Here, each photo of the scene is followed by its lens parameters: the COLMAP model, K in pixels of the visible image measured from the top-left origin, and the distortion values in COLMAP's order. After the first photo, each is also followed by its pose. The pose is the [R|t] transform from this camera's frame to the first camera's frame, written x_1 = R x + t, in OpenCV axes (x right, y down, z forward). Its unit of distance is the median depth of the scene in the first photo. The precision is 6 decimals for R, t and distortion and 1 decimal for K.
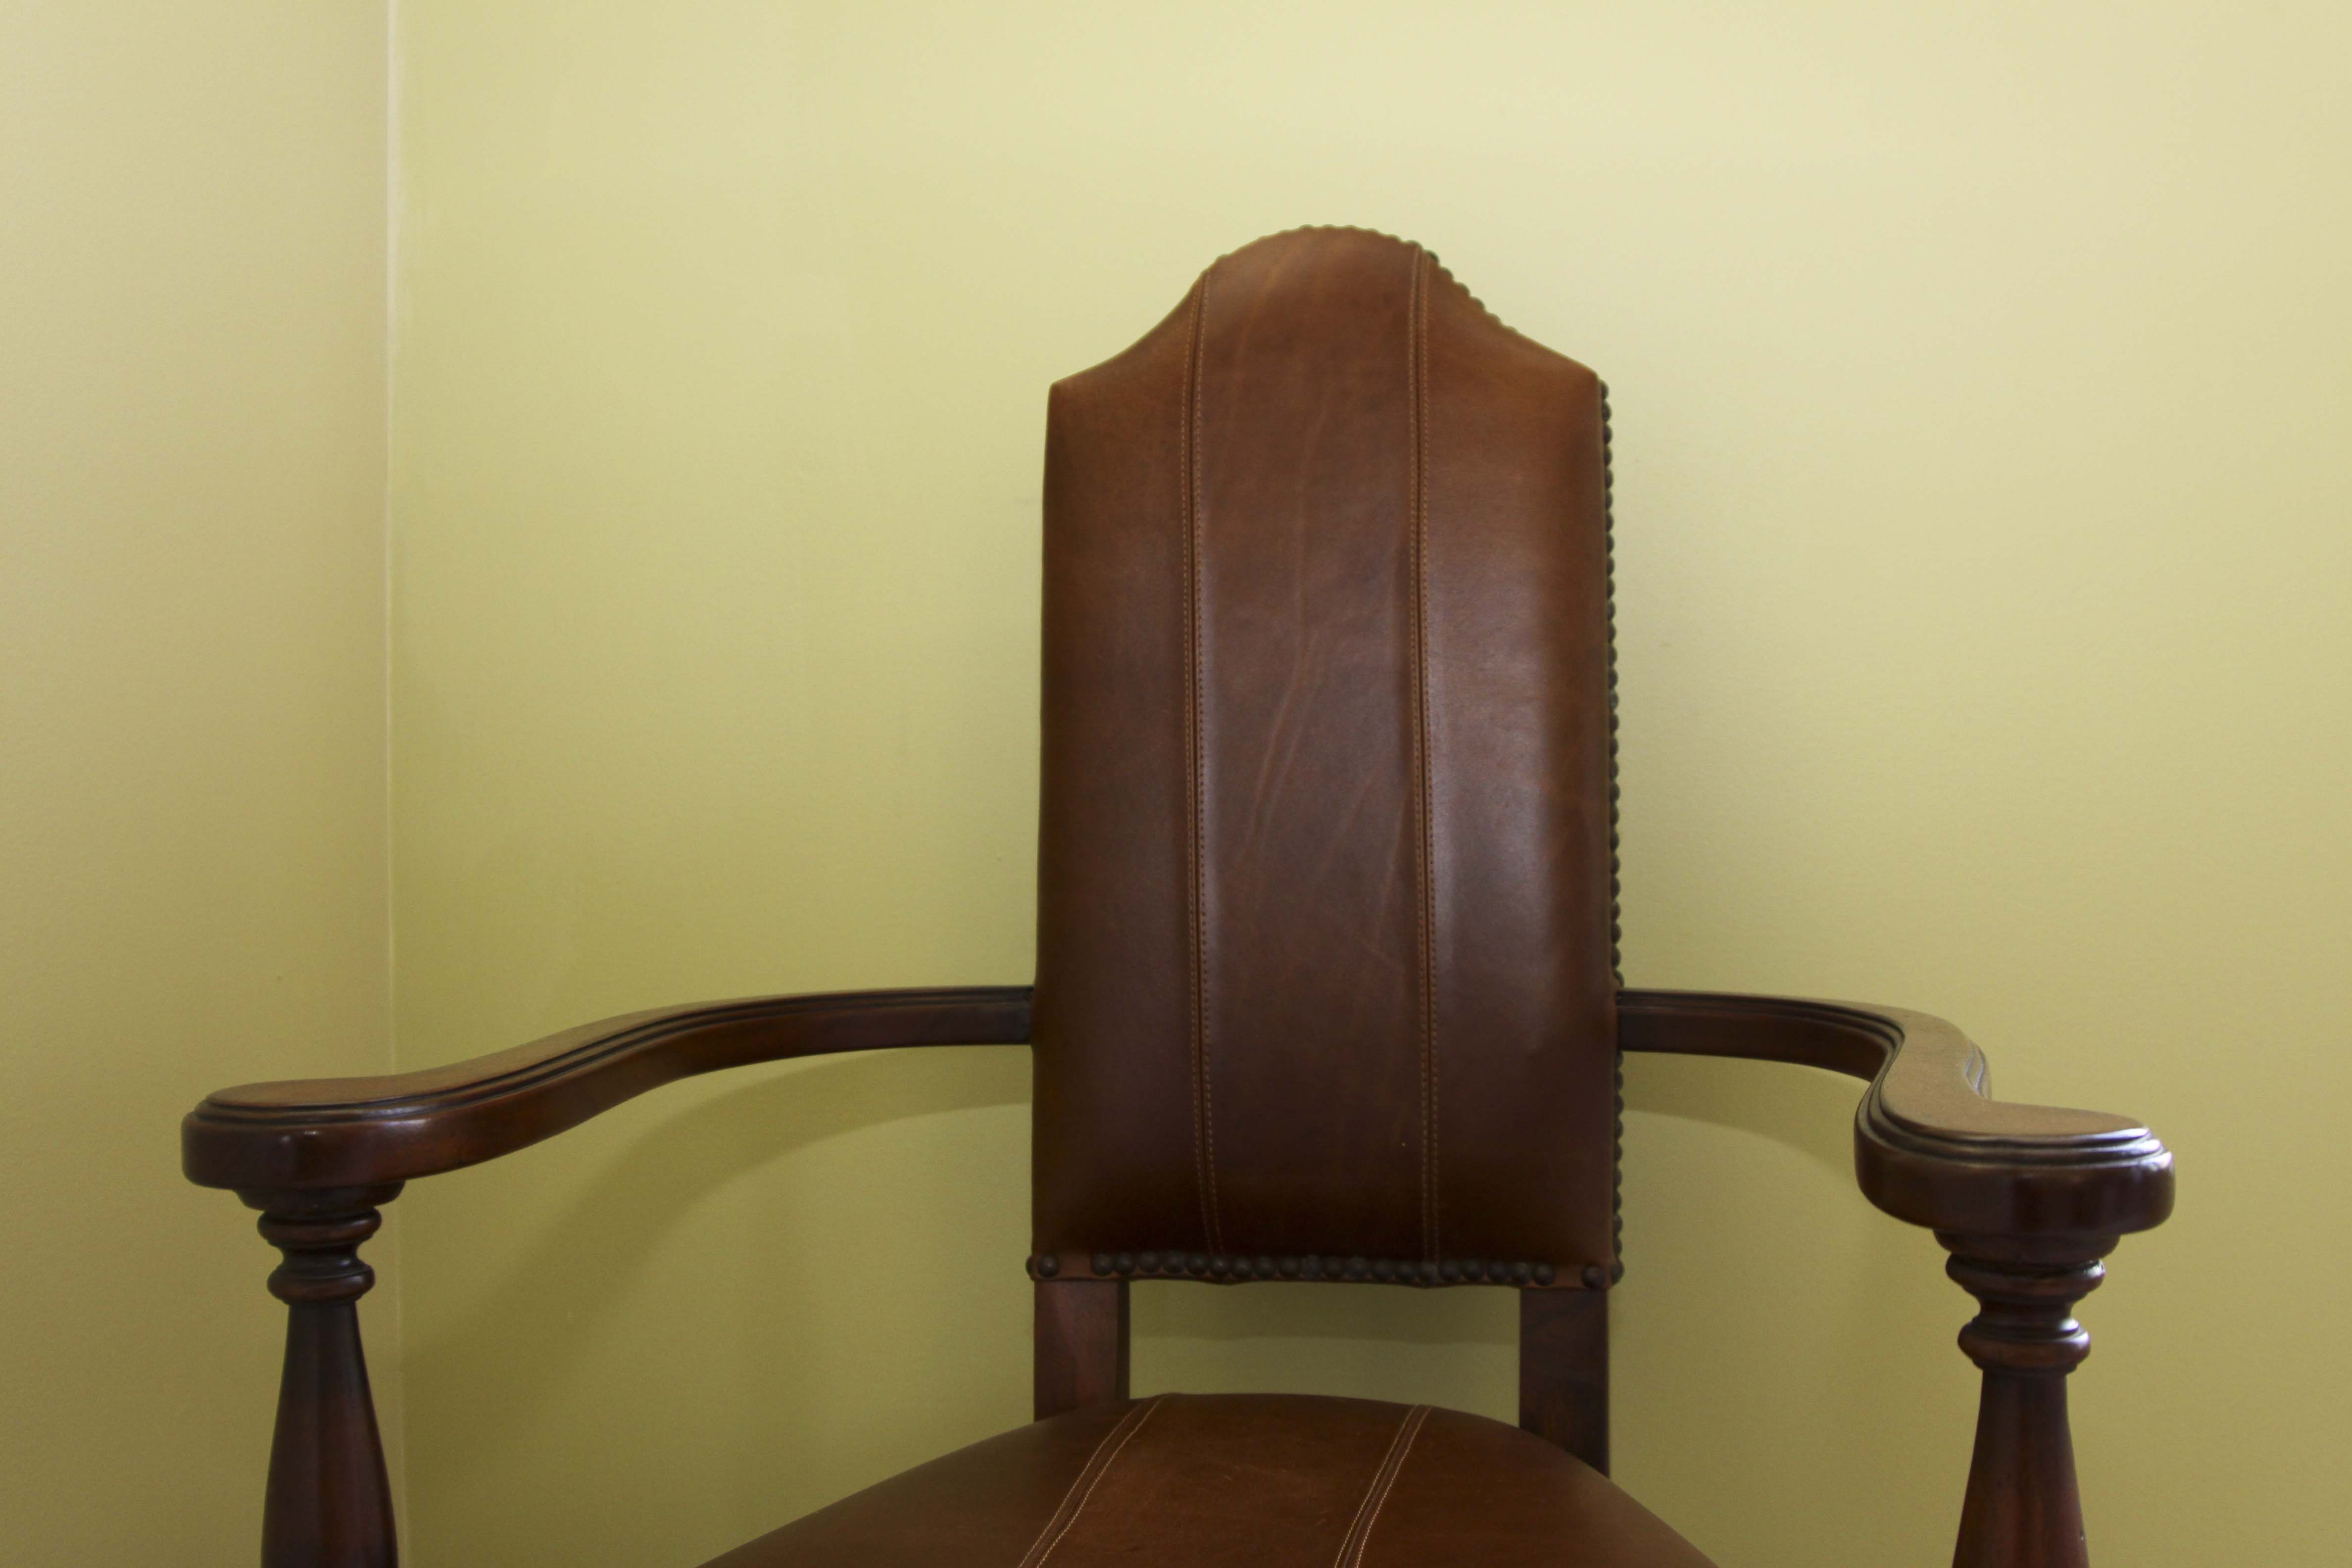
lens RADIAL K [[2495.6, 0, 1213.6], [0, 2495.6, 789.3], [0, 0, 1]] dist [-0.149346, 0.068328]
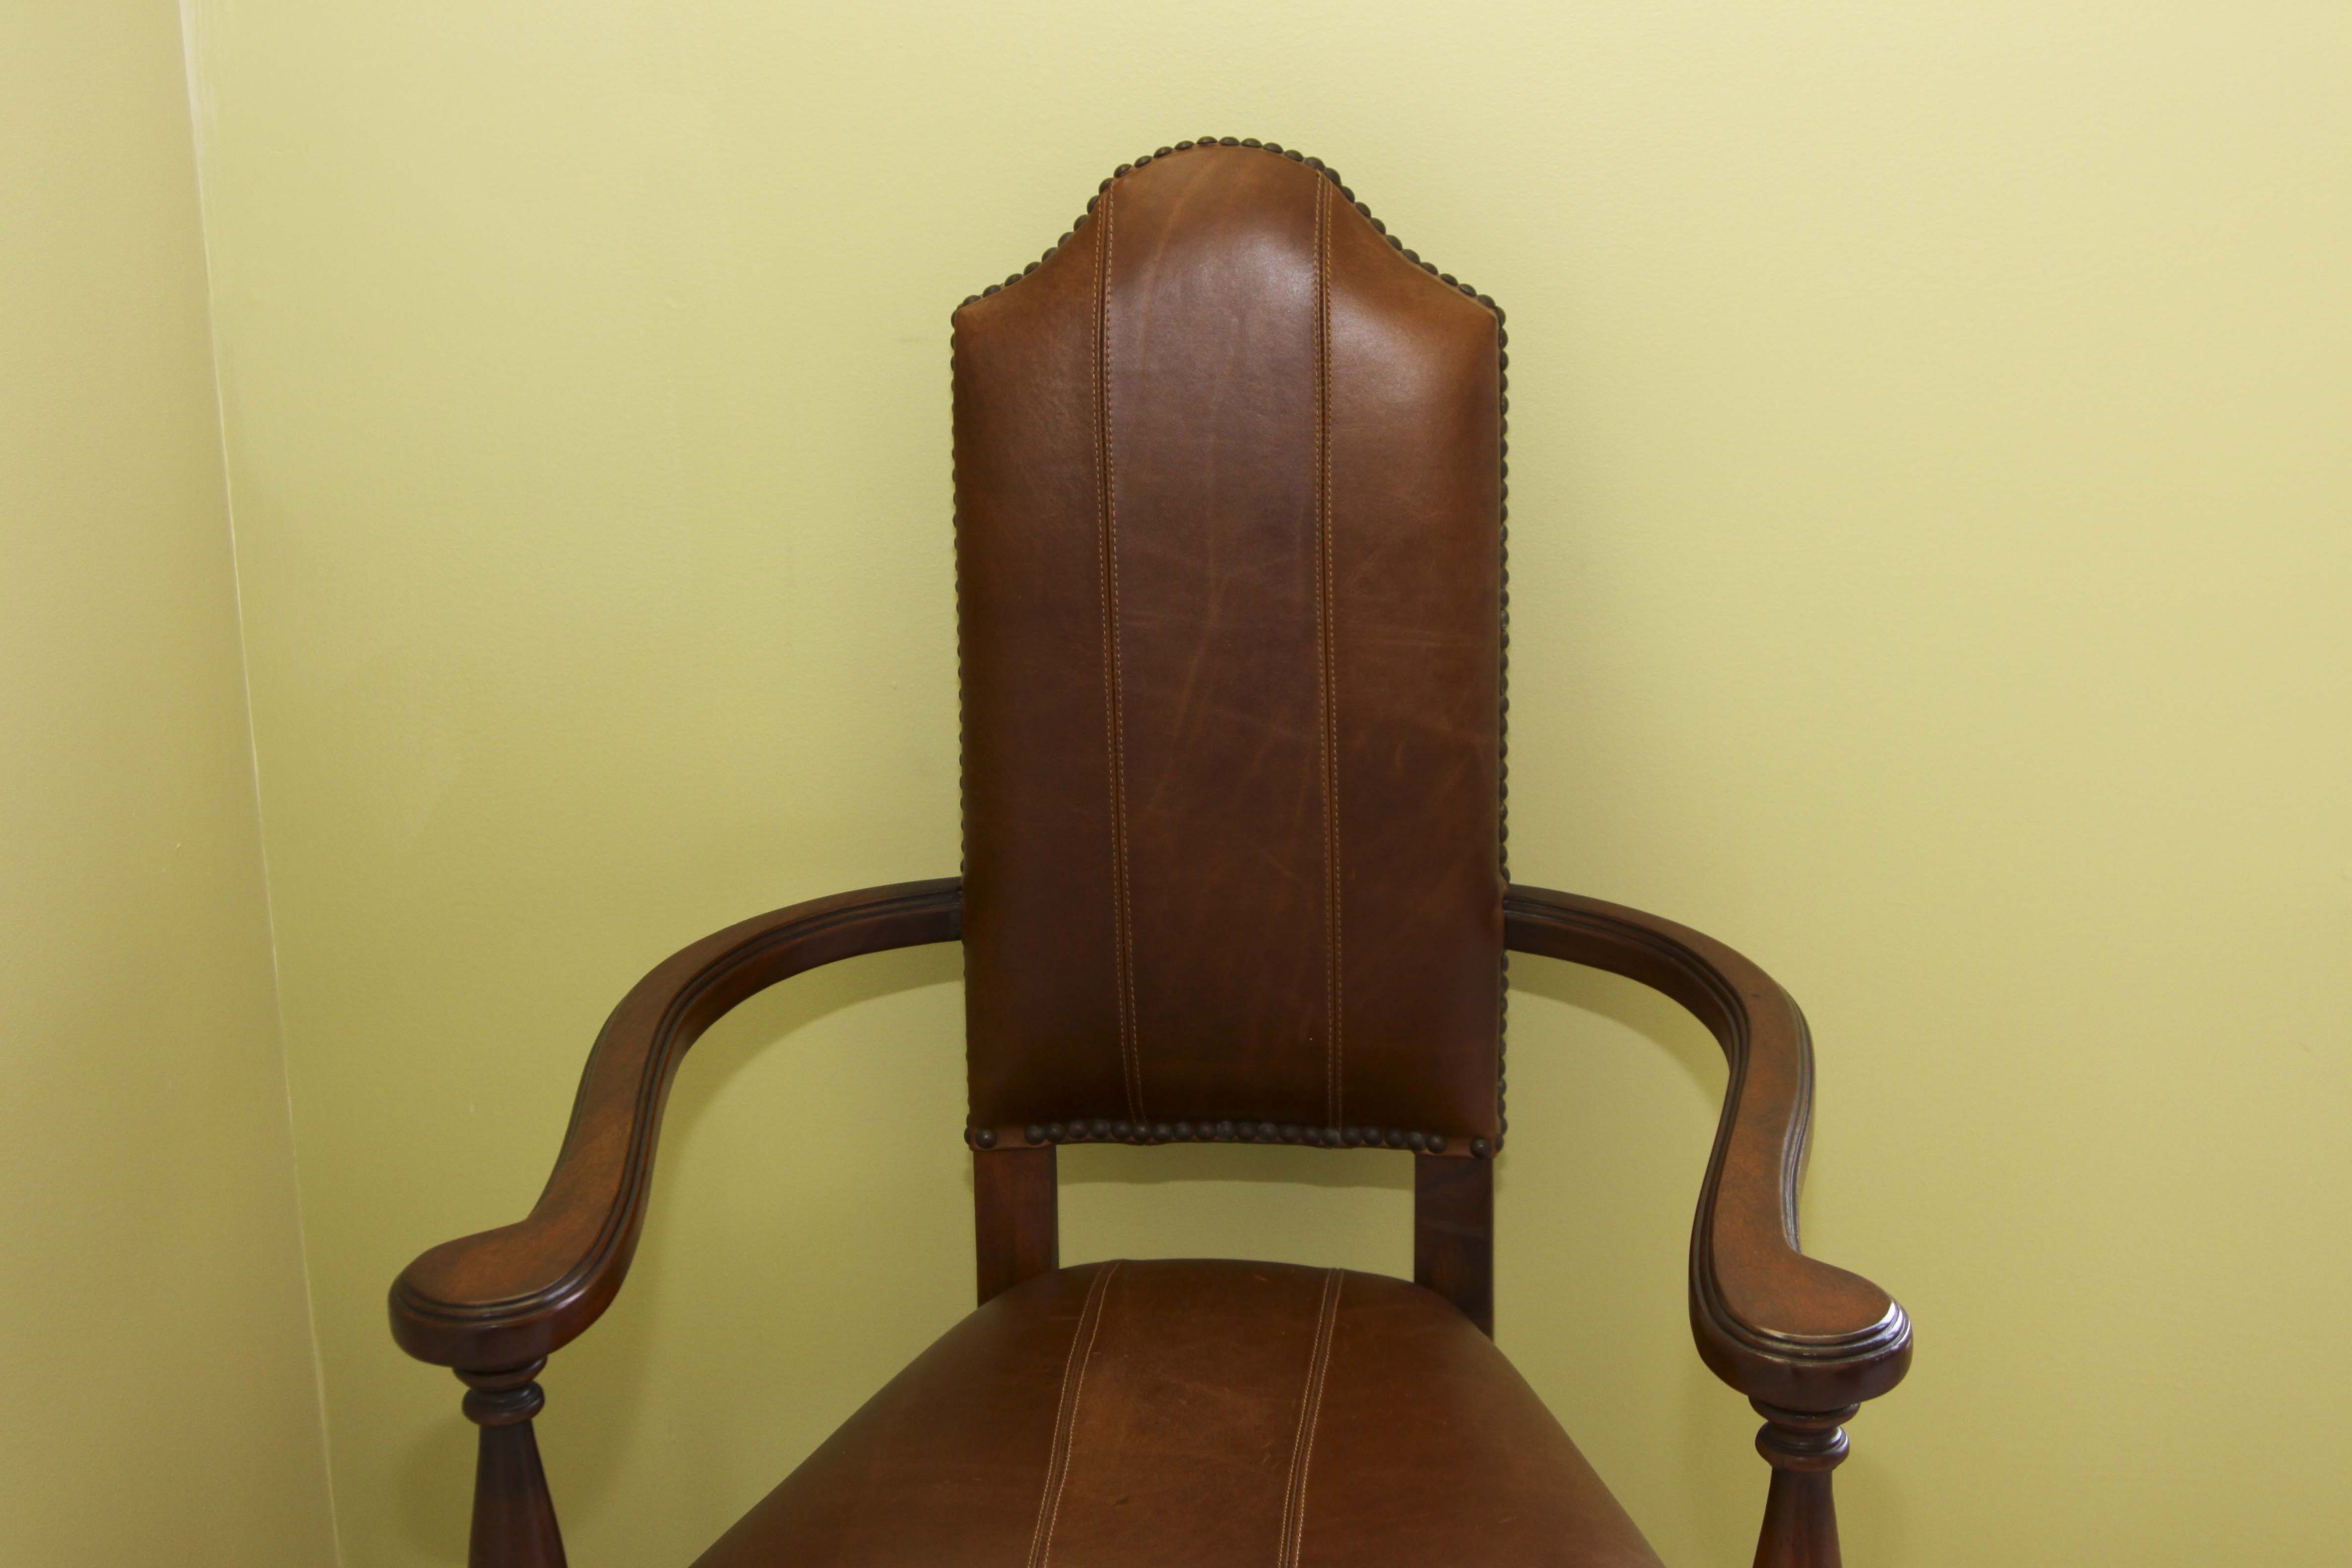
lens RADIAL K [[3738.9, 0, 1175.5], [0, 3738.9, 648.7], [0, 0, 1]] dist [-0.050092, -0.187003]
pose [[0.996399, -0.034601, 0.077401, -0.104956], [0.009791, 0.953784, 0.300335, -0.515908], [-0.084216, -0.298496, 0.950688, -0.517139]]
